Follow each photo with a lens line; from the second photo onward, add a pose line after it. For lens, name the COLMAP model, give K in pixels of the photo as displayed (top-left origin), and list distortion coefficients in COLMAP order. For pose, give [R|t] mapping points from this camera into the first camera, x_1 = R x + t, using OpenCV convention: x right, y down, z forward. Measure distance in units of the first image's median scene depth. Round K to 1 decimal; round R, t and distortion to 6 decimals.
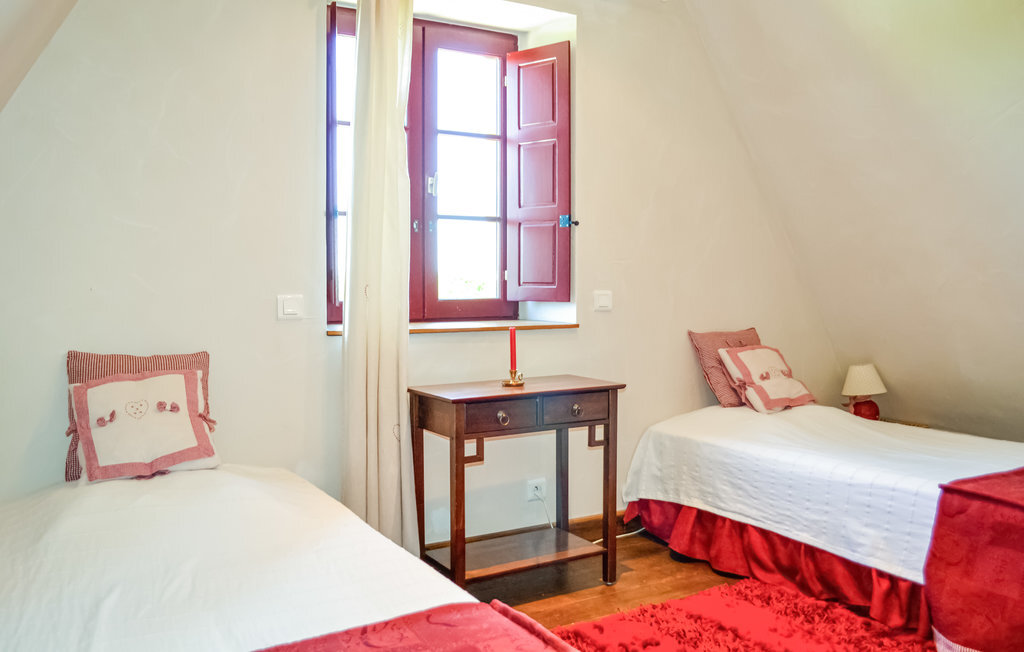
lens RADIAL K [[902.7, 0, 510.0], [0, 902.7, 362.3], [0, 0, 1]] dist [-0.094320, 0.006306]
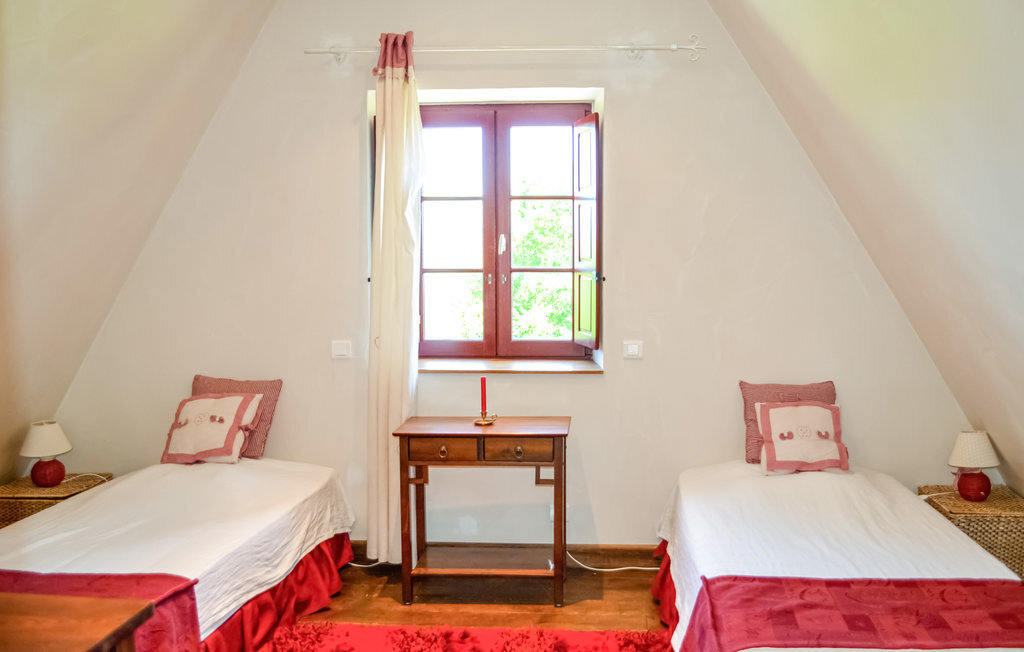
lens RADIAL K [[902.7, 0, 510.0], [0, 902.7, 362.3], [0, 0, 1]] dist [-0.094320, 0.006306]
pose [[0.808643, 0.067819, -0.584378, 0.714718], [-0.047823, 0.997624, 0.049601, -0.115614], [0.586353, -0.012163, 0.809964, 0.047510]]
